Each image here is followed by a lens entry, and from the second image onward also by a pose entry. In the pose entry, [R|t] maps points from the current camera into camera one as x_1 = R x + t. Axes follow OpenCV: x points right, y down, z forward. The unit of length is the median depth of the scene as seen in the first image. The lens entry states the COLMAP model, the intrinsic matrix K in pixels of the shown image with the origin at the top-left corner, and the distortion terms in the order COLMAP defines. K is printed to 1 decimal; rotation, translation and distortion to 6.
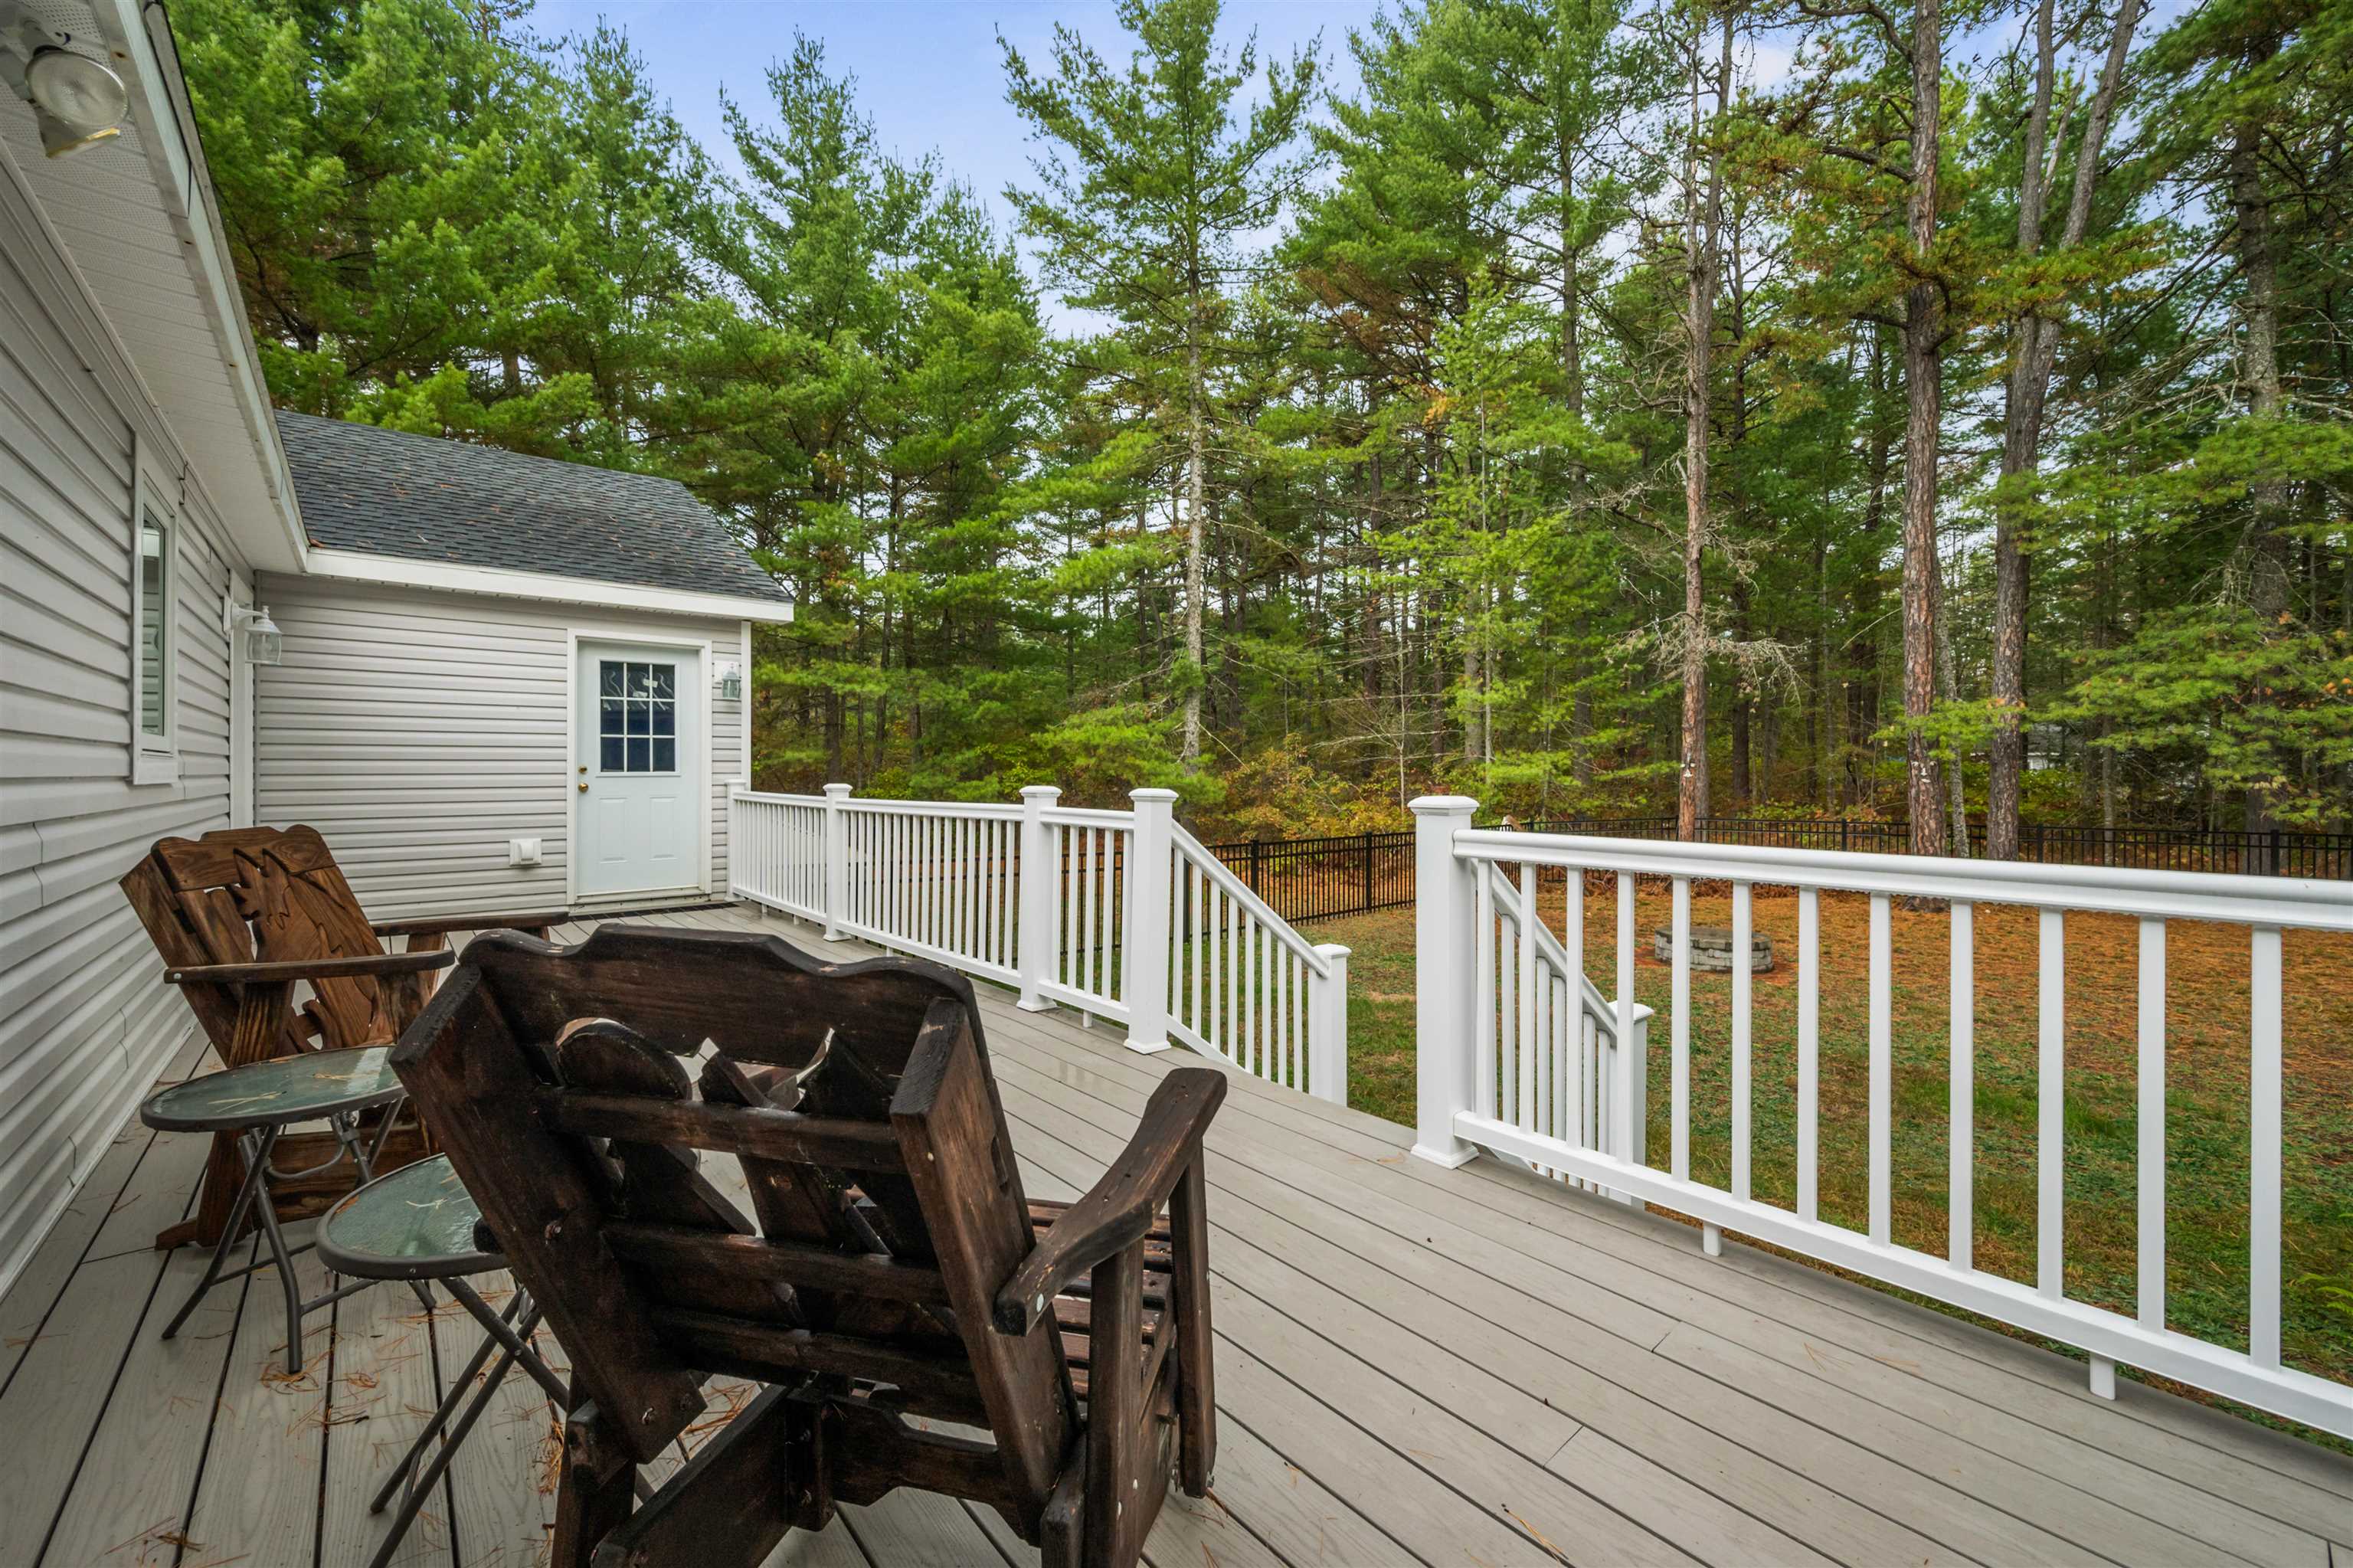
lens RADIAL K [[924.0, 0, 1162.3], [0, 924.0, 769.5], [0, 0, 1]] dist [-0.006431, 0.001390]
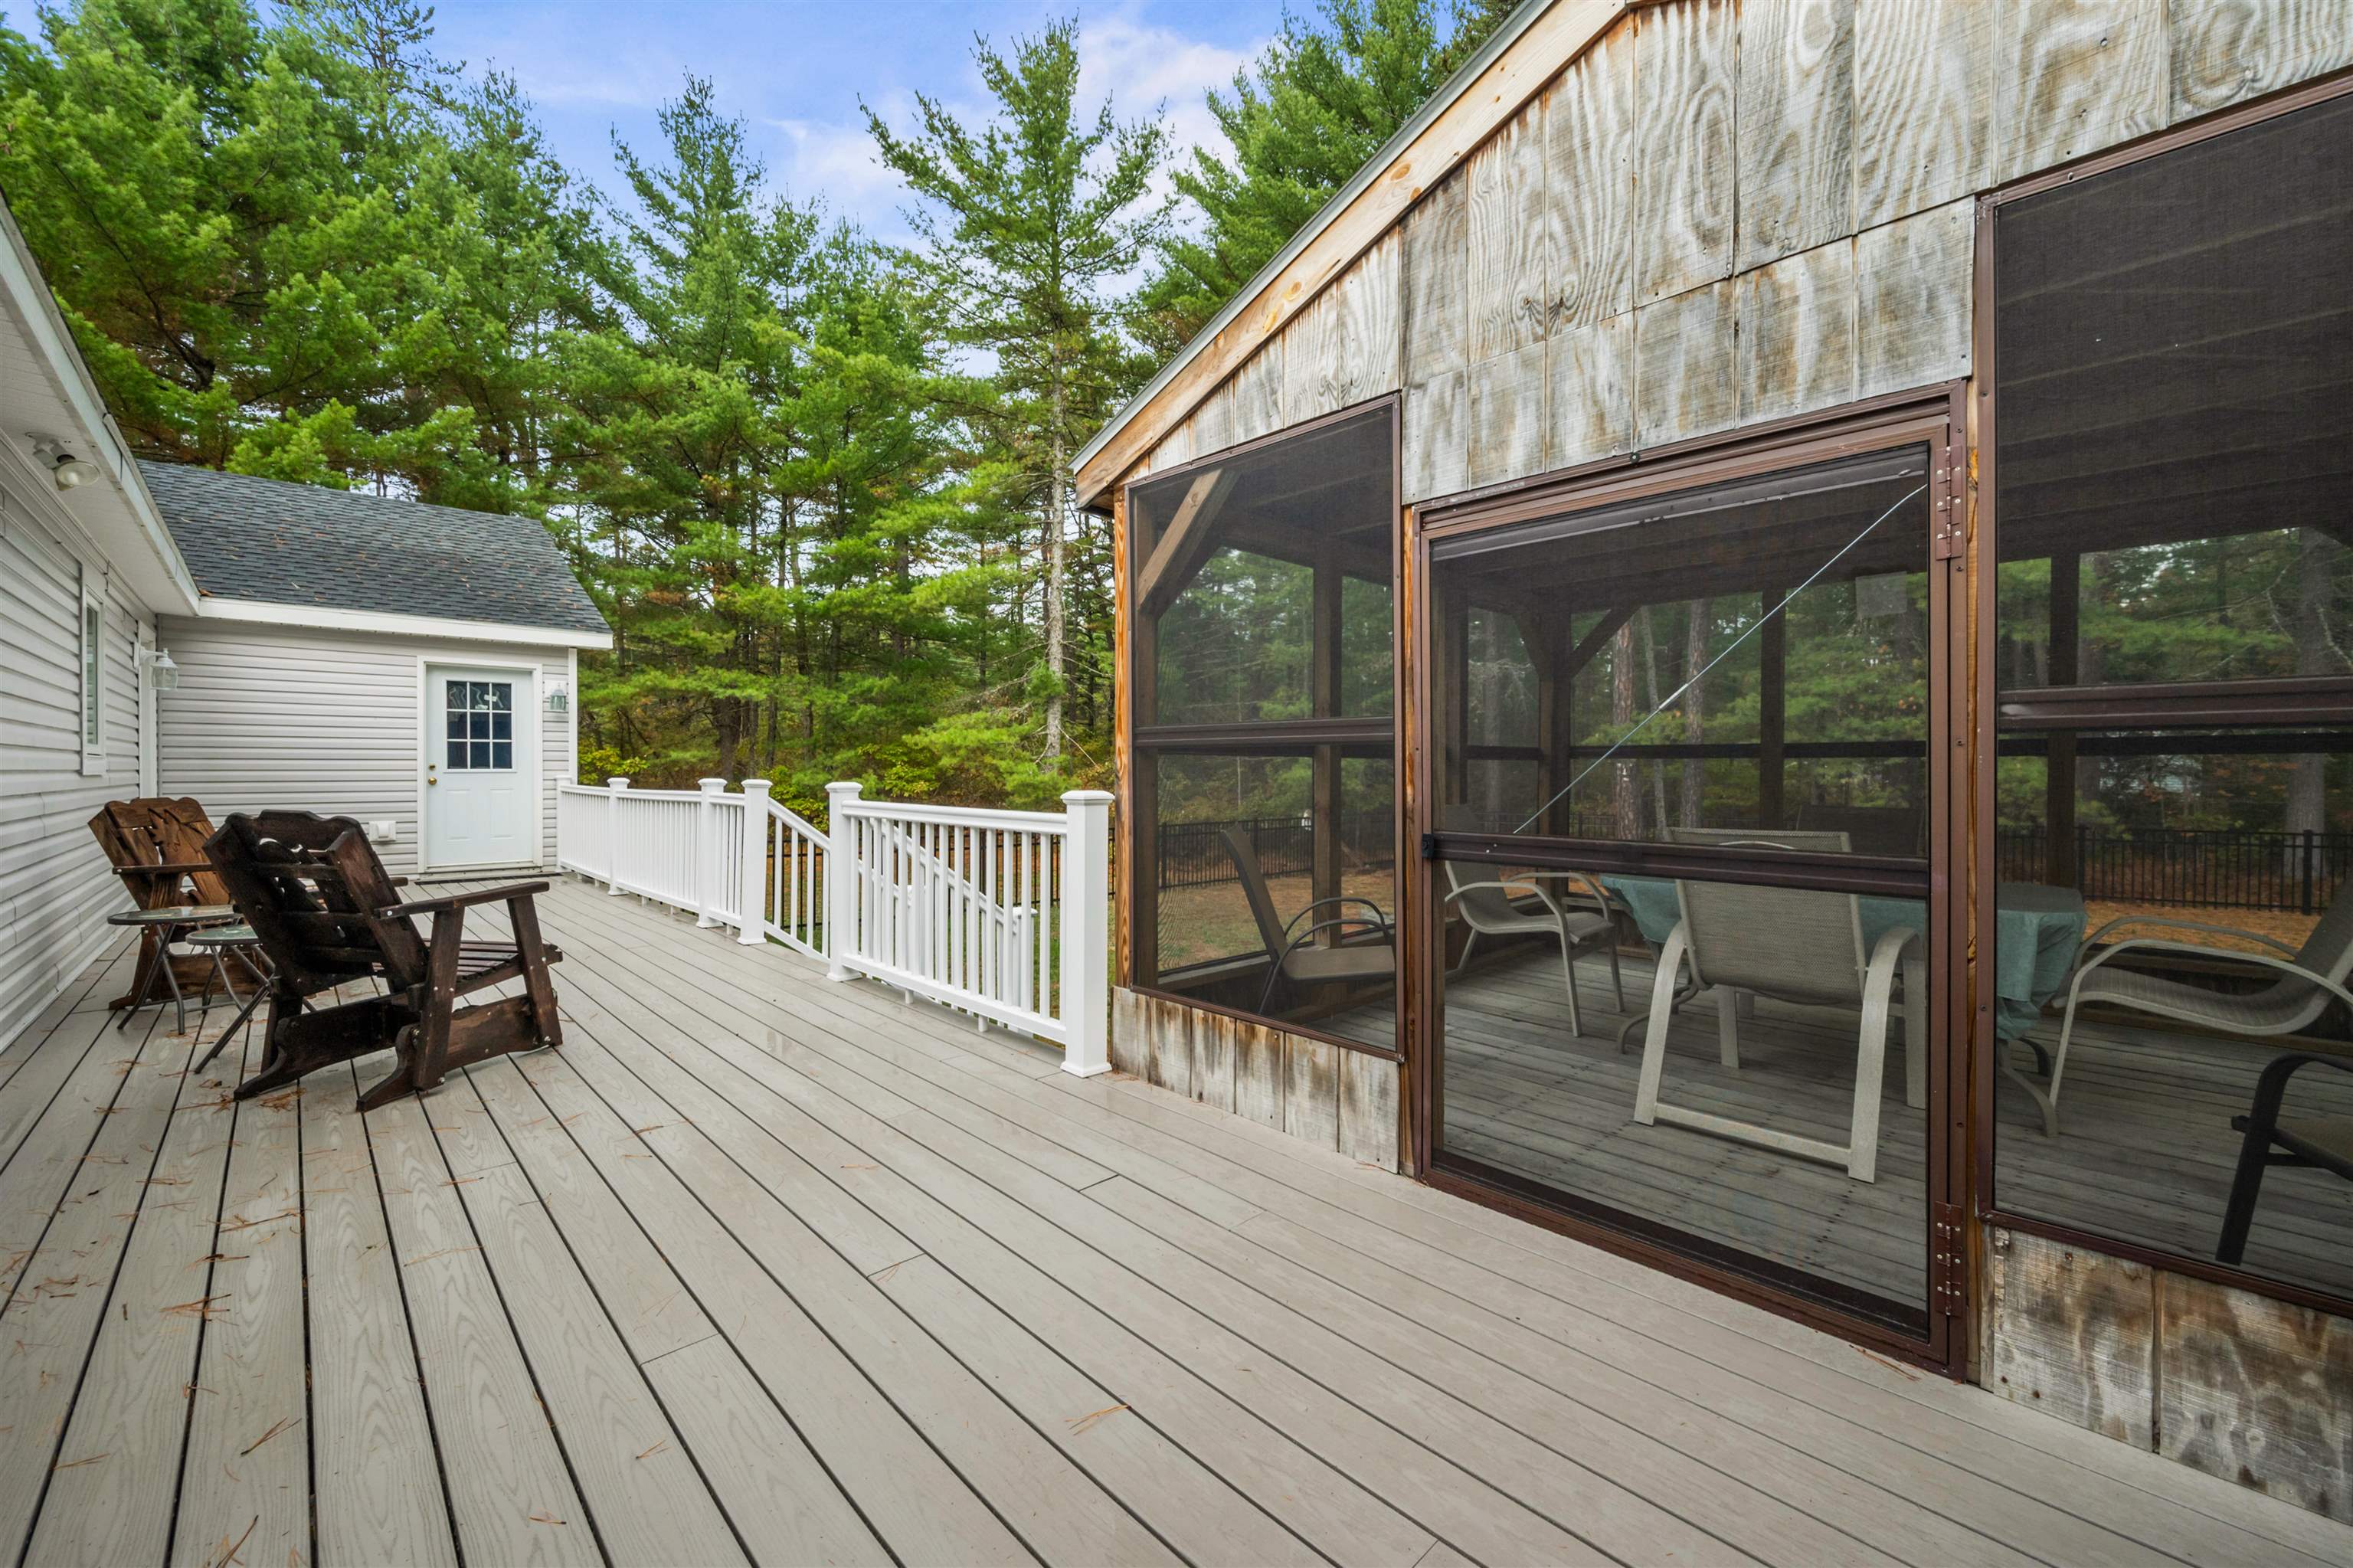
lens RADIAL K [[924.0, 0, 1165.1], [0, 924.0, 778.1], [0, 0, 1]] dist [-0.006431, 0.001390]
pose [[0.998541, 0.001132, 0.053990, 0.156202], [-0.001688, 0.999946, 0.010243, 0.000305], [-0.053975, -0.010319, 0.998489, -0.159895]]
